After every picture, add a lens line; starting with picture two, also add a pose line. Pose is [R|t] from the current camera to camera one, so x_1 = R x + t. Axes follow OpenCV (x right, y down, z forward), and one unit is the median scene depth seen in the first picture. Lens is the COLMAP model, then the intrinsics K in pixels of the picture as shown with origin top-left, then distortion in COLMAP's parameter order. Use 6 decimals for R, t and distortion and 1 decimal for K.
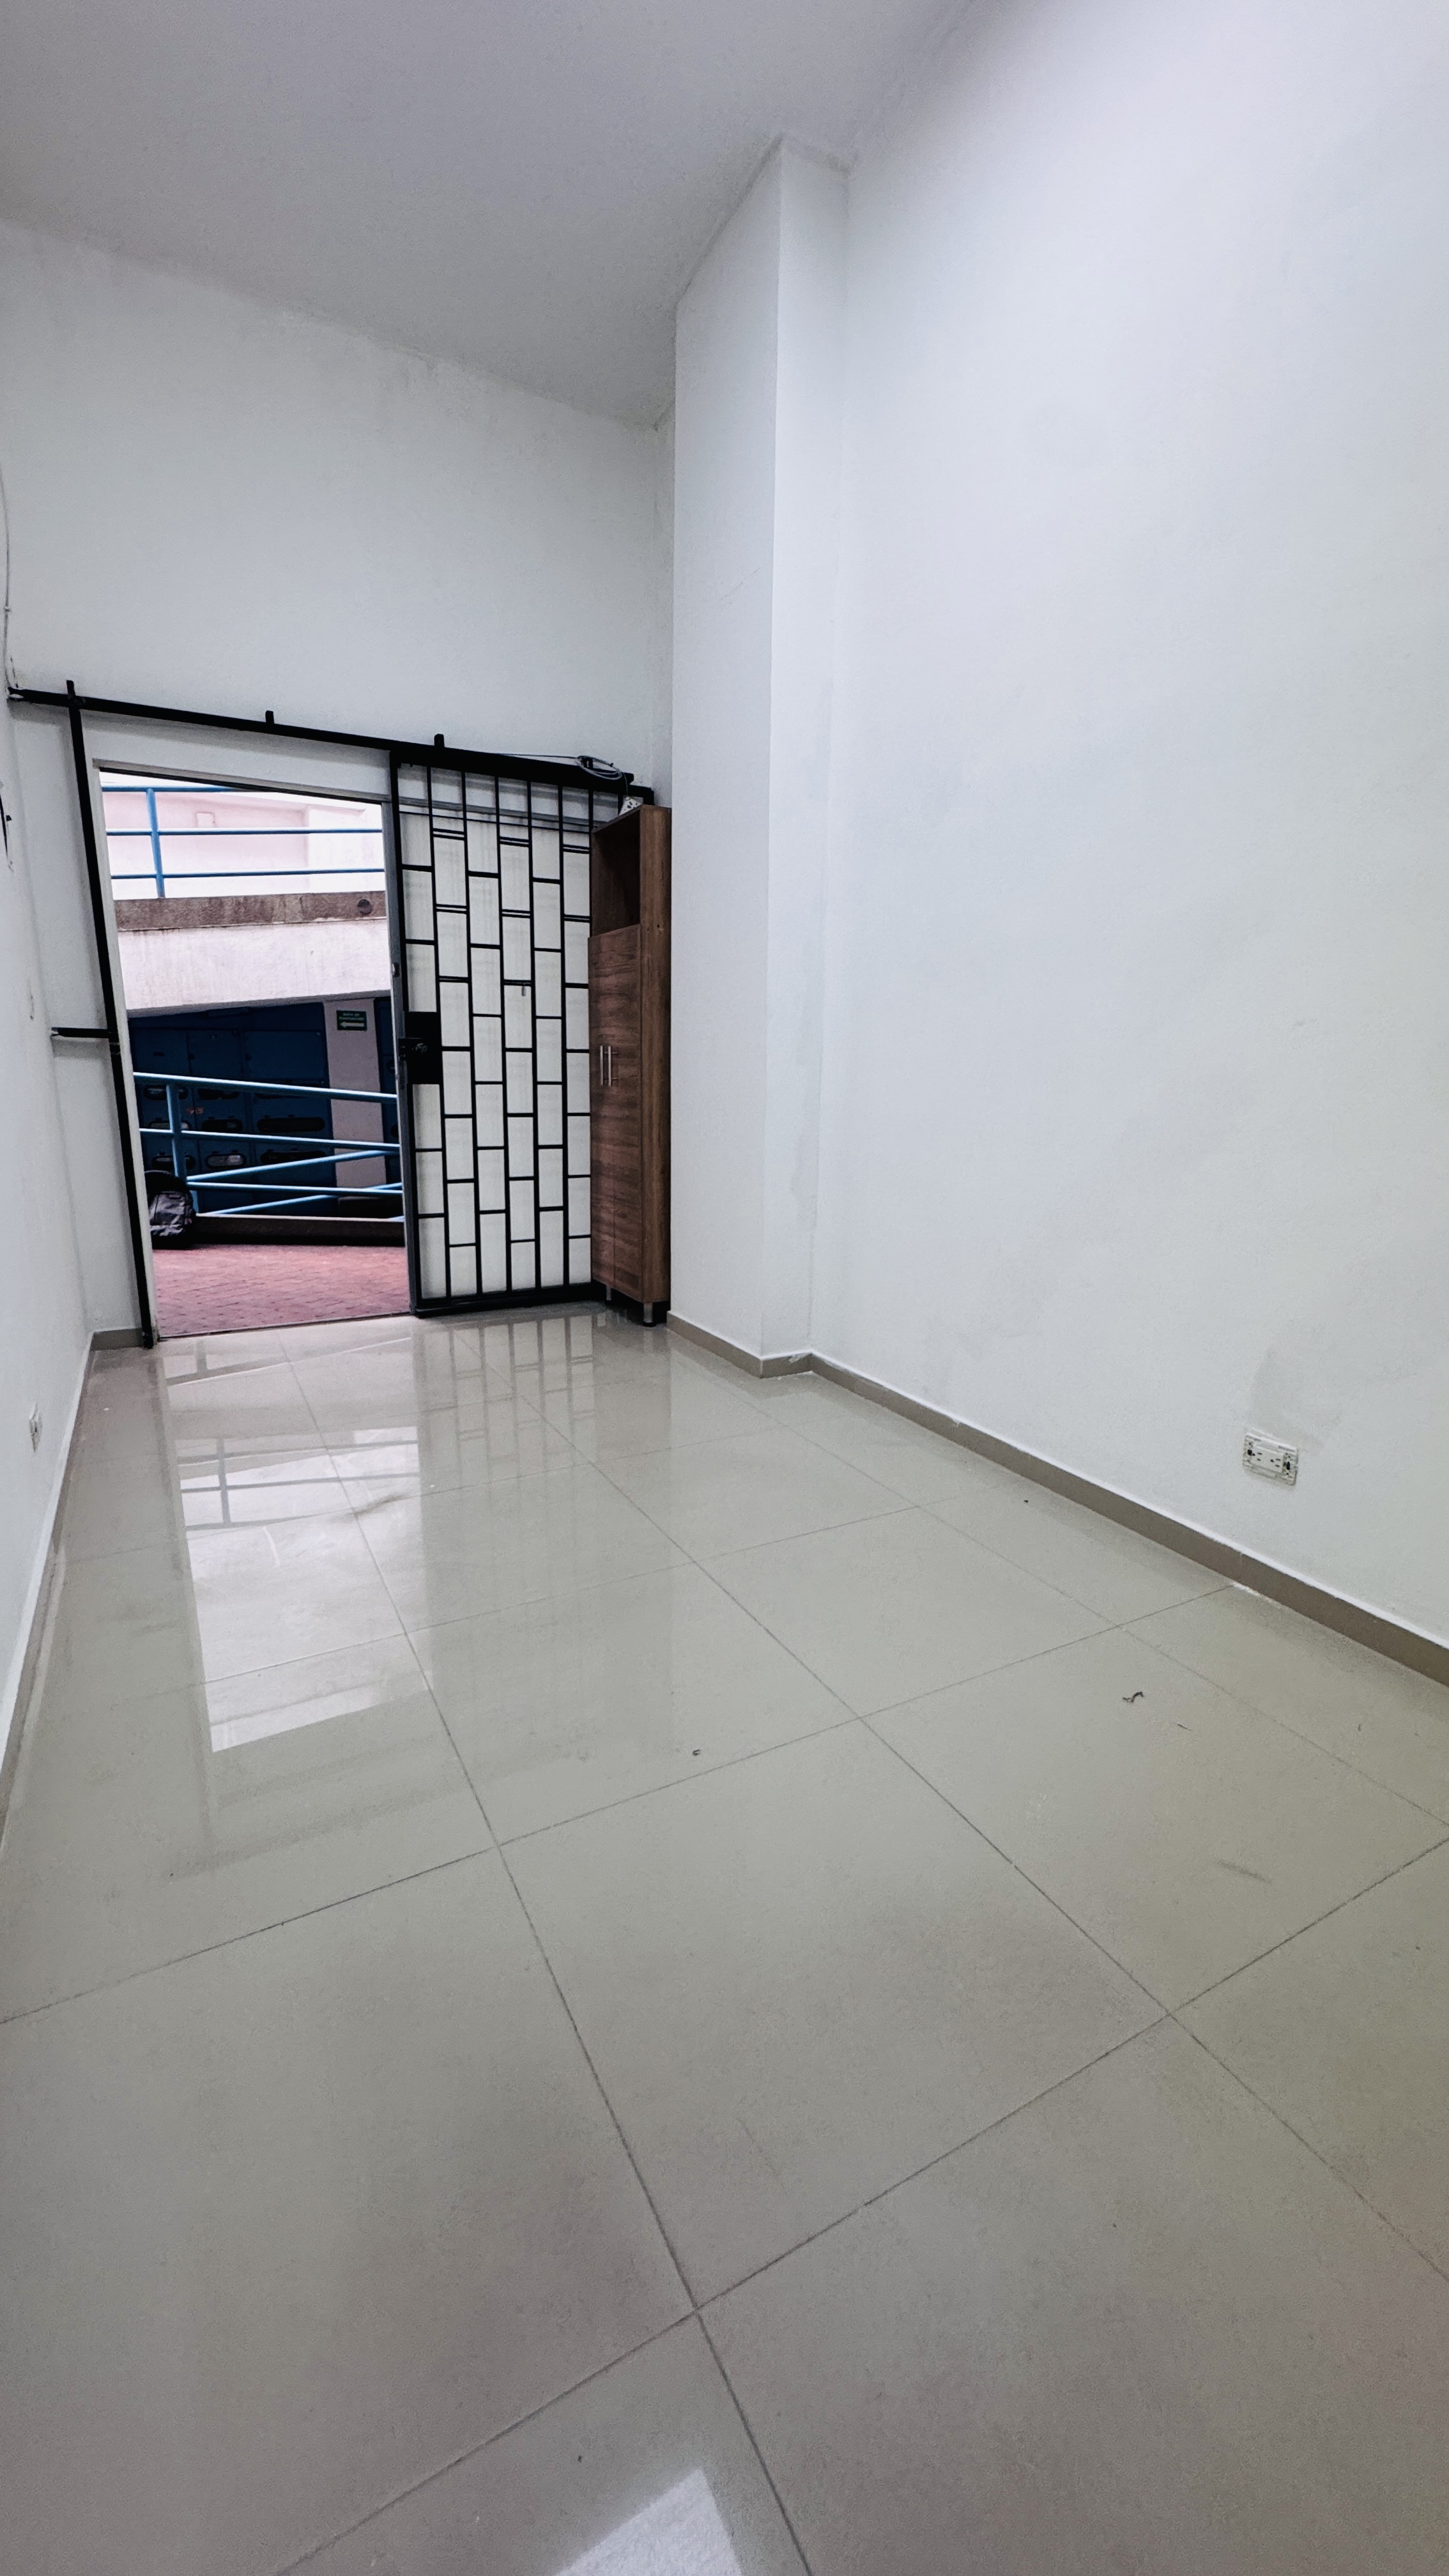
lens RADIAL K [[1031.4, 0, 721.7], [0, 1031.4, 1285.9], [0, 0, 1]] dist [-0.008055, 0.001316]
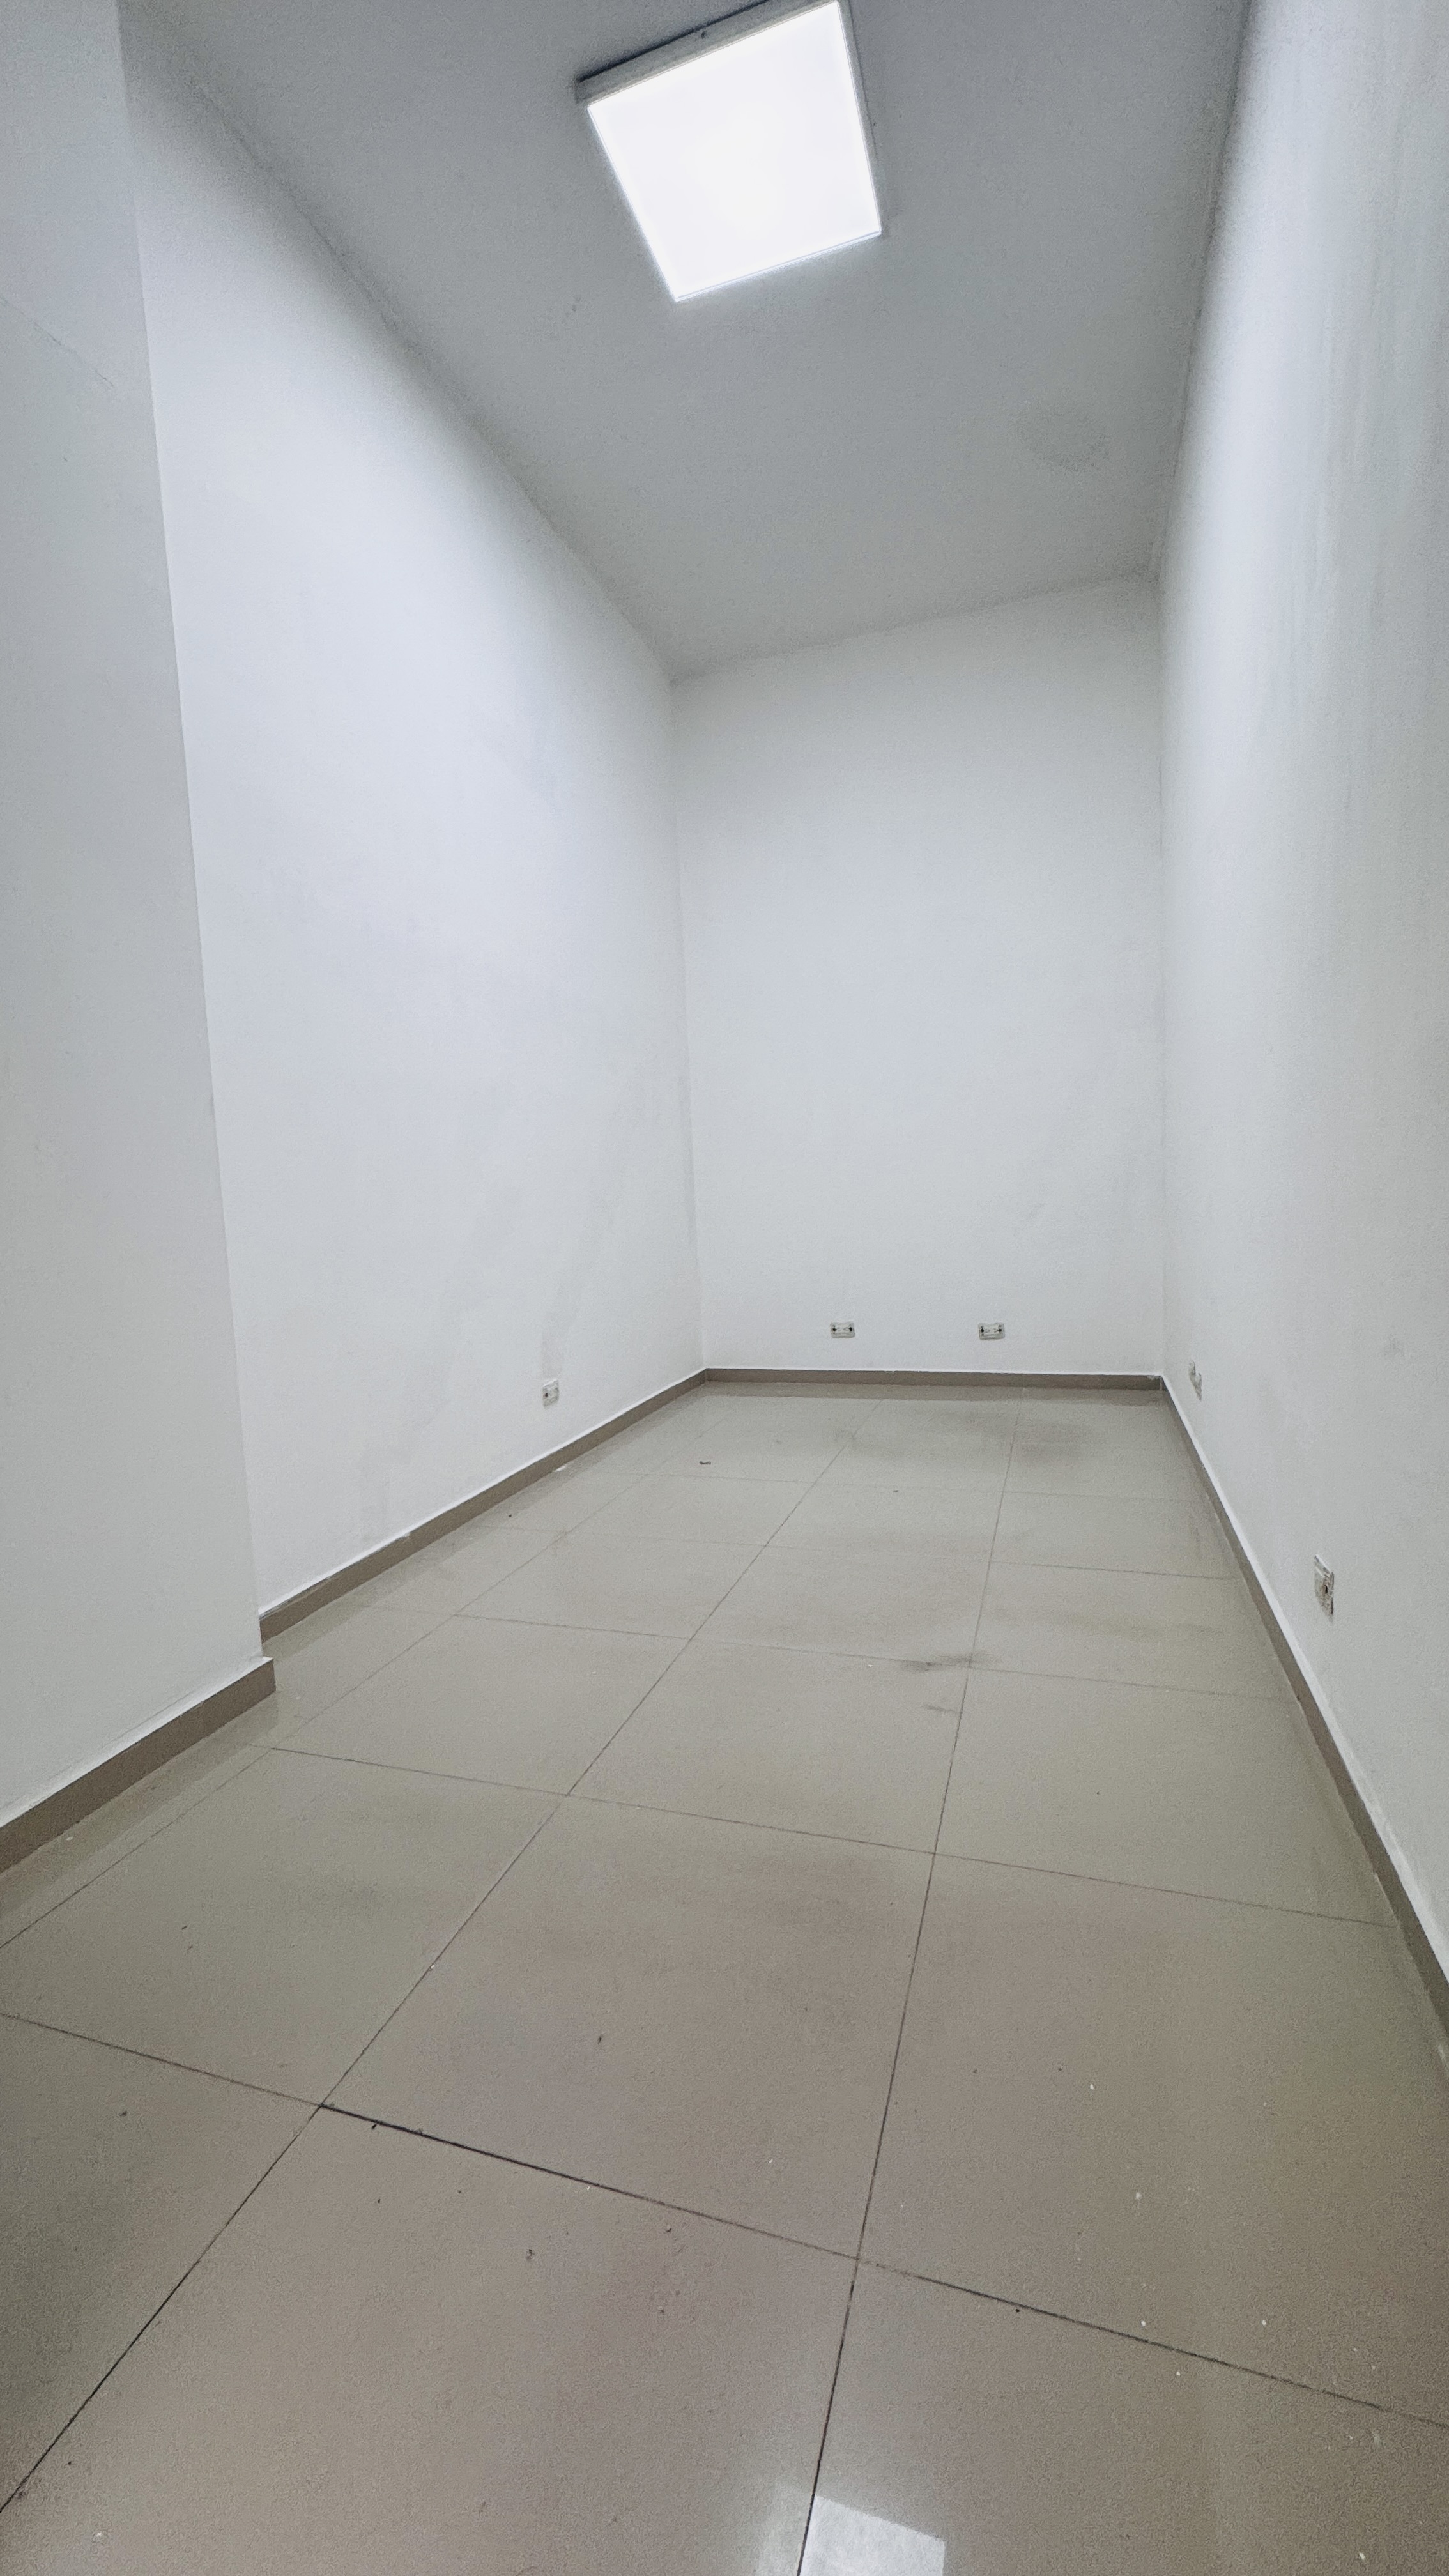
lens RADIAL K [[1031.4, 0, 722.1], [0, 1031.4, 1290.5], [0, 0, 1]] dist [-0.008055, 0.001316]
pose [[-0.690397, -0.047772, 0.721852, -0.729479], [0.200314, 0.946179, 0.254204, -0.301048], [-0.695145, 0.320099, -0.643670, 1.418762]]
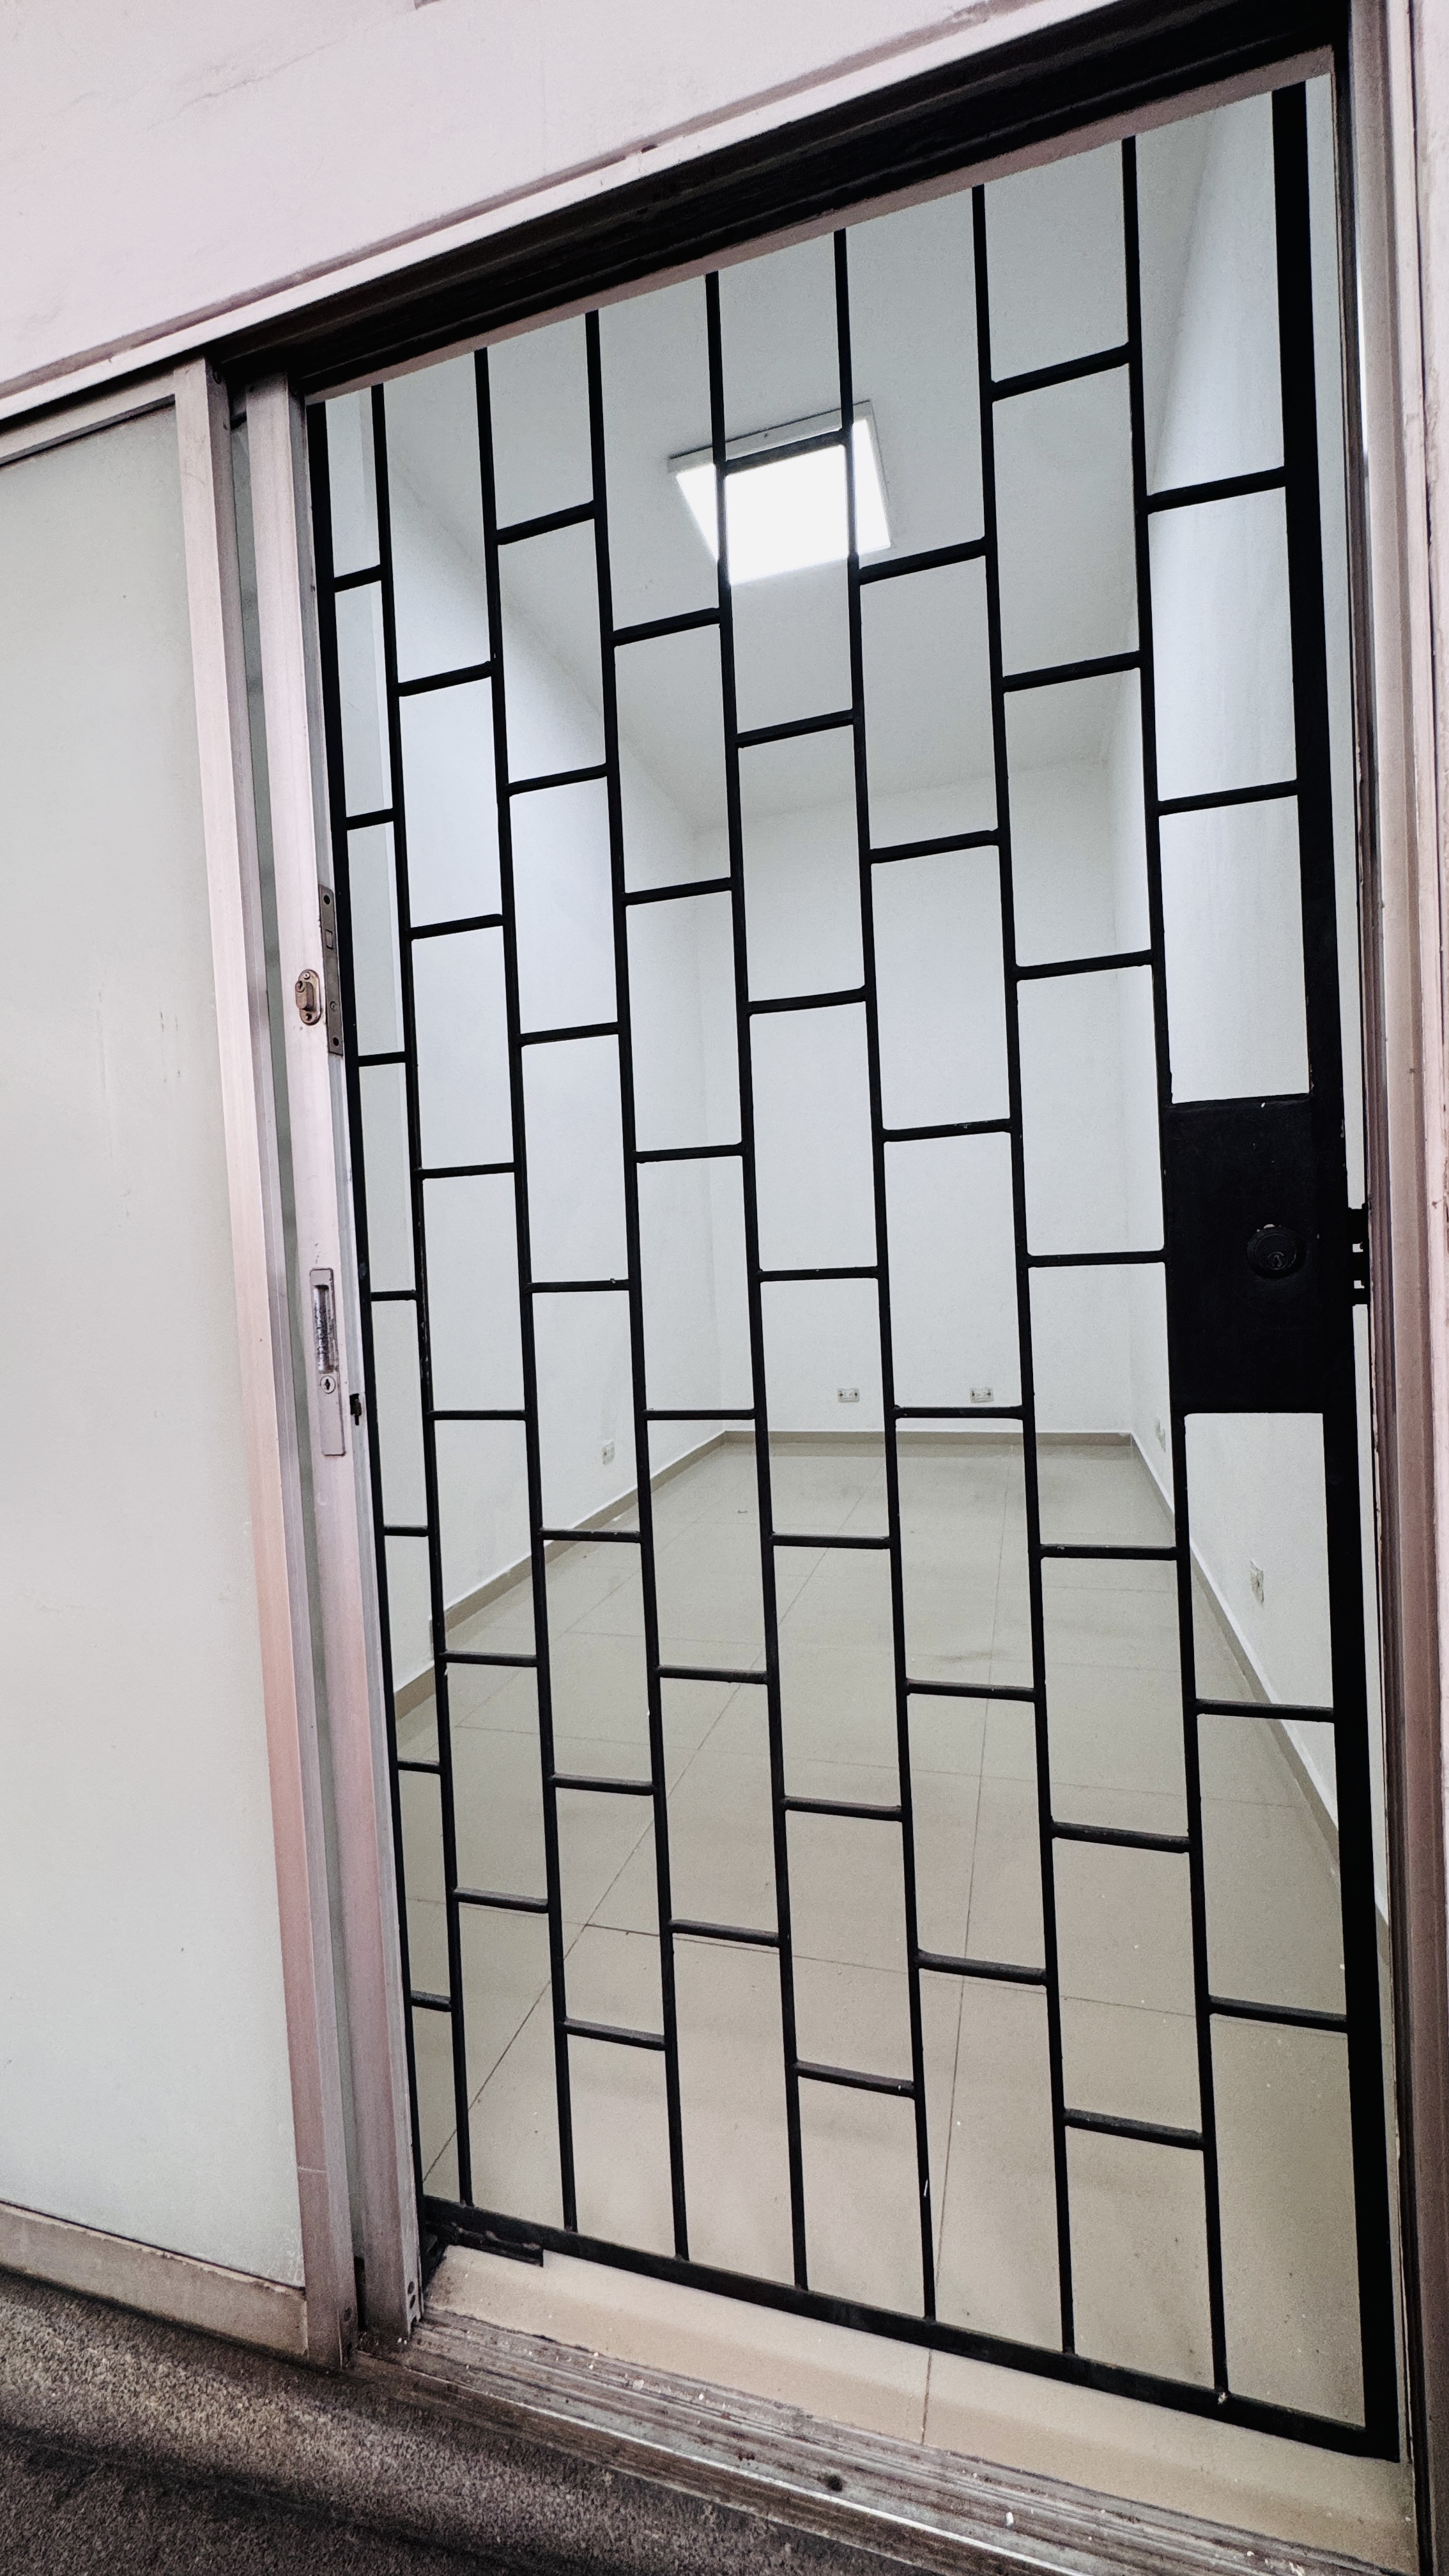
lens RADIAL K [[1031.4, 0, 722.3], [0, 1031.4, 1287.2], [0, 0, 1]] dist [-0.008055, 0.001316]
pose [[-0.711519, 0.004591, 0.702652, -0.823069], [0.199259, 0.960248, 0.195499, -0.384480], [-0.673823, 0.279111, -0.684149, 1.628073]]
